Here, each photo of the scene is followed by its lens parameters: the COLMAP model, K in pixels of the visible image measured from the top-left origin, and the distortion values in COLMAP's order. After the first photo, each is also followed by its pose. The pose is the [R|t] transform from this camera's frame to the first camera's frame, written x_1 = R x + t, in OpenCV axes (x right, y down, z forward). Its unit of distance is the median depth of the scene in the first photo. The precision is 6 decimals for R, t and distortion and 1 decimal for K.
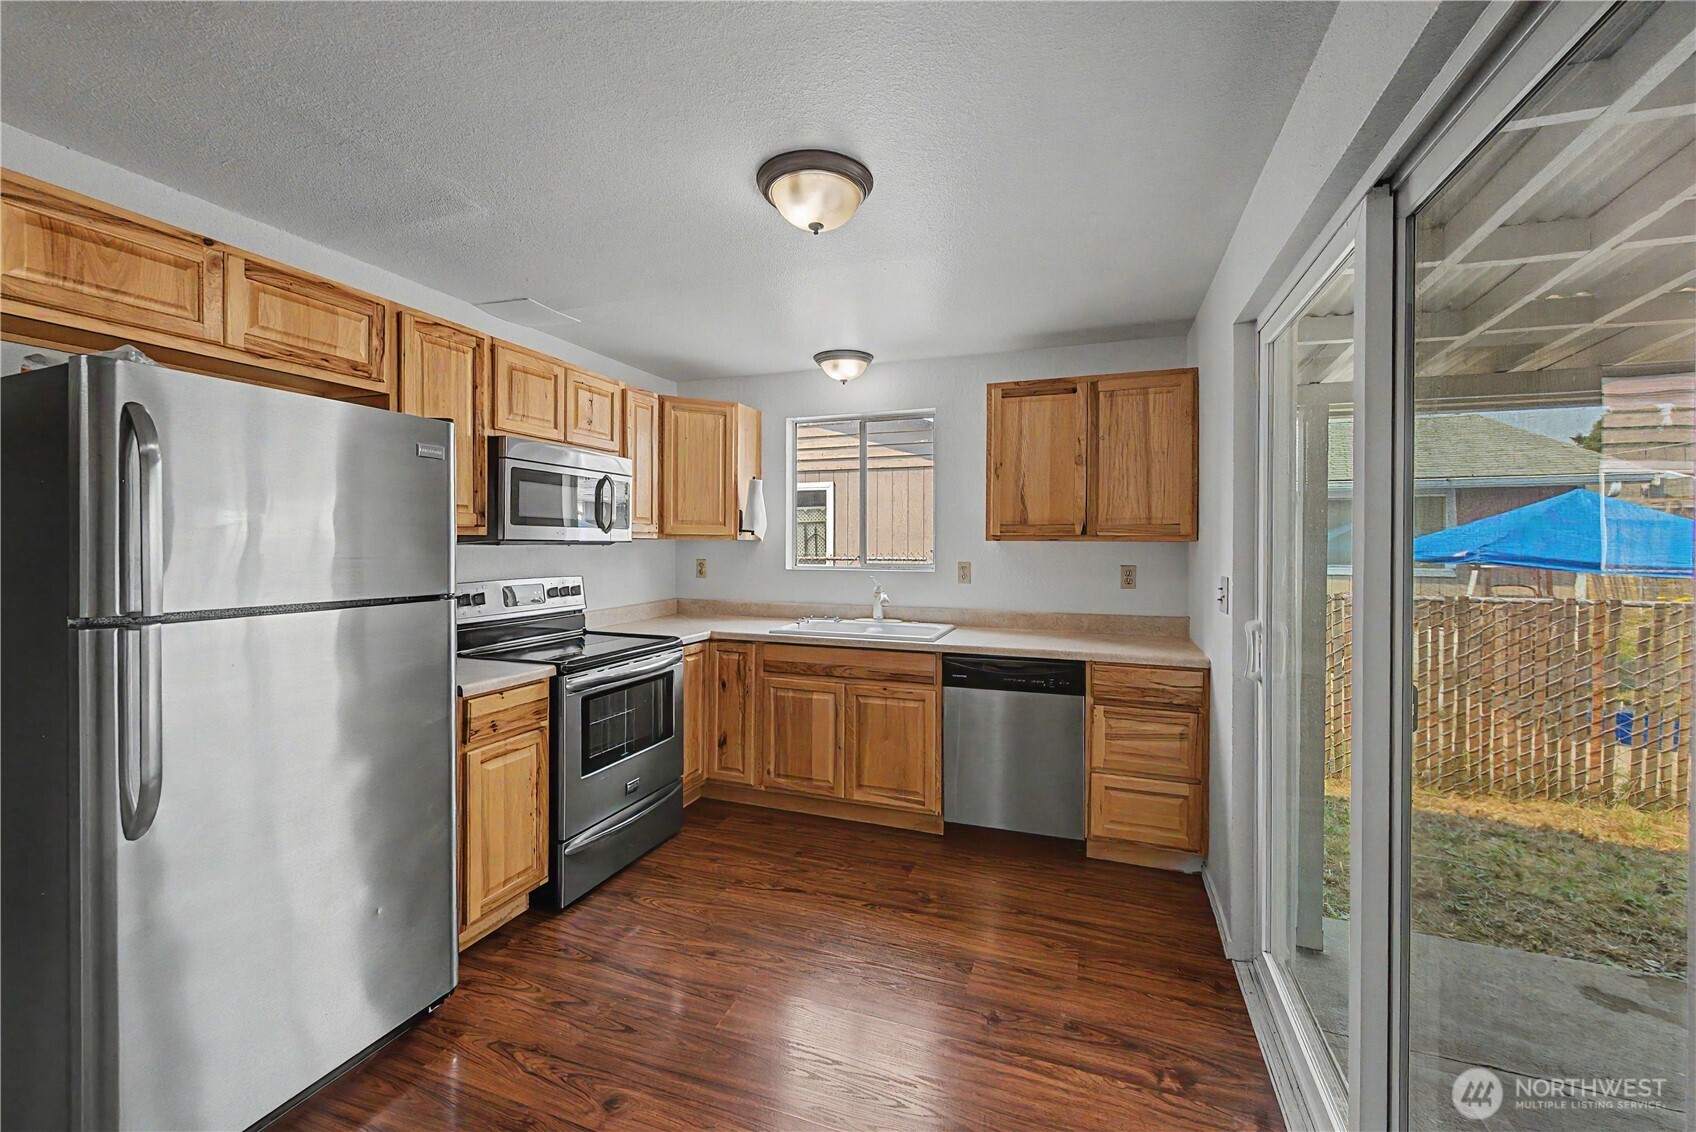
lens RADIAL K [[679.8, 0, 838.8], [0, 679.8, 544.6], [0, 0, 1]] dist [0.002754, -0.000268]
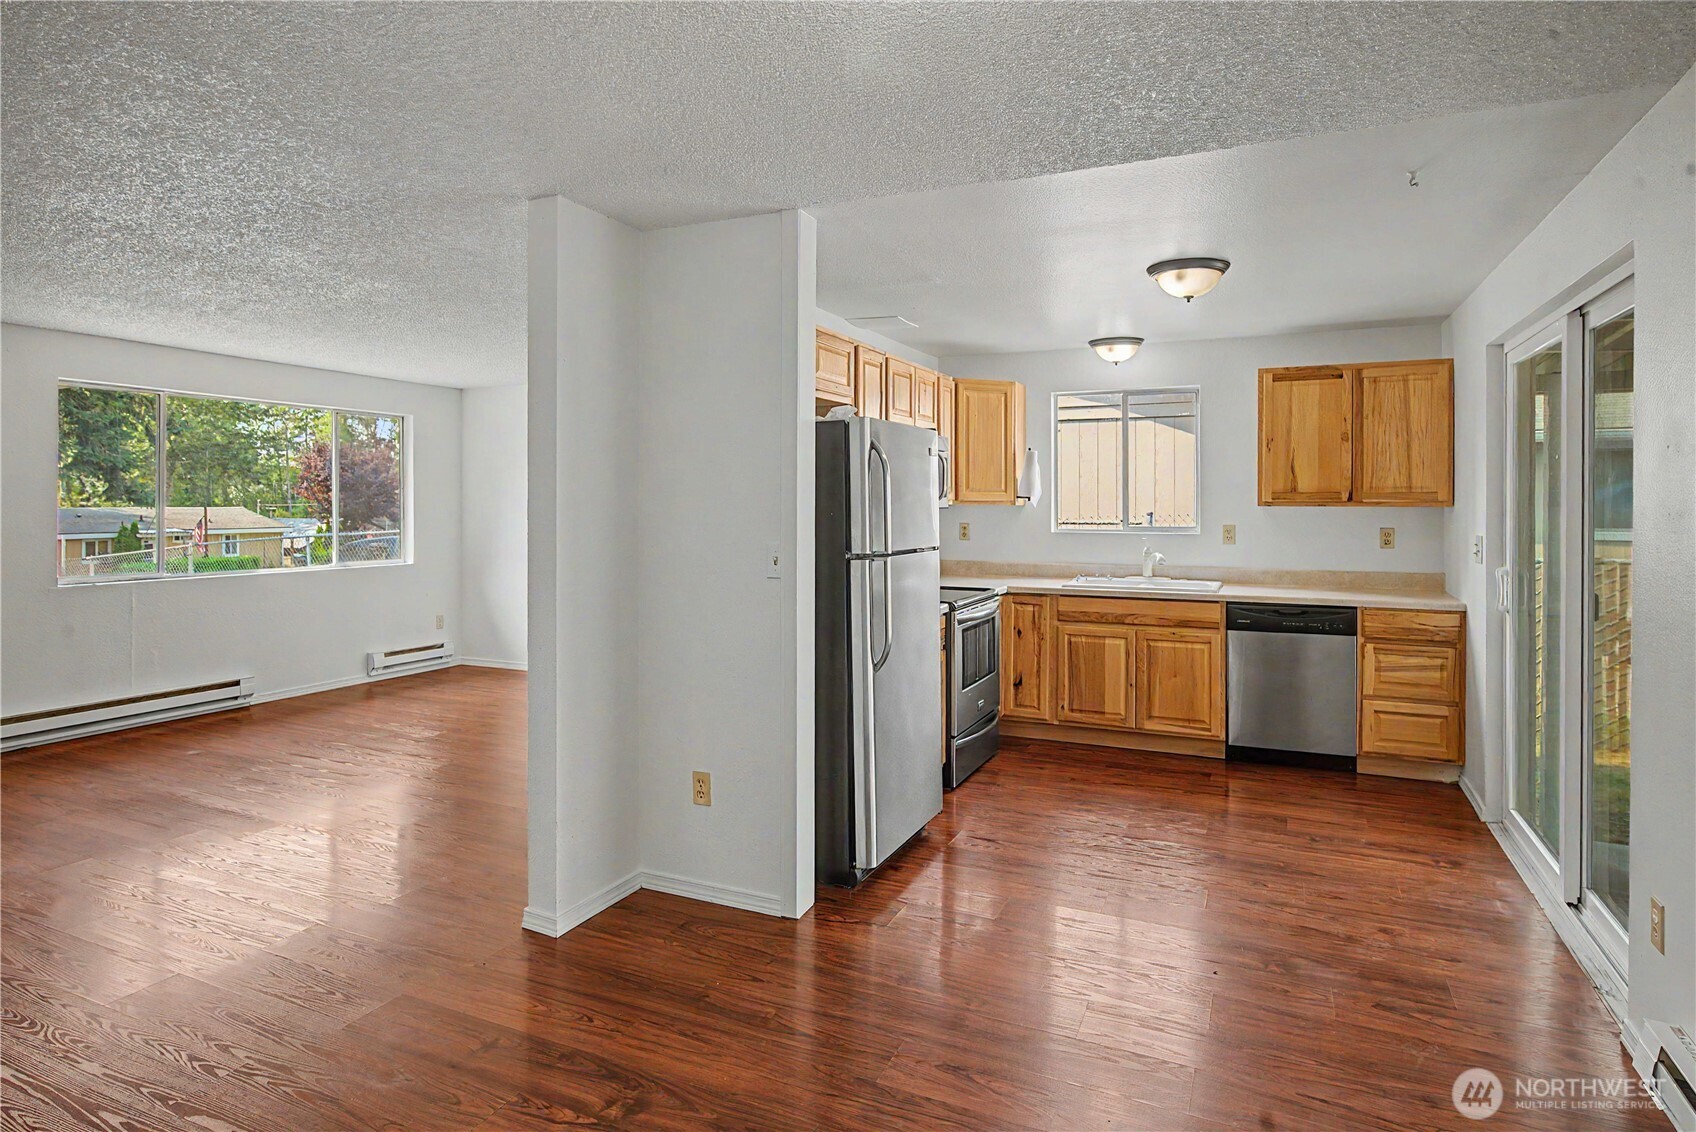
lens RADIAL K [[911.9, 0, 862.5], [0, 911.9, 506.6], [0, 0, 1]] dist [0.004272, 0.002272]
pose [[0.997581, -0.003380, -0.069437, -0.358111], [0.003556, 0.999991, 0.002409, -0.011979], [0.069428, -0.002650, 0.997583, -0.606216]]
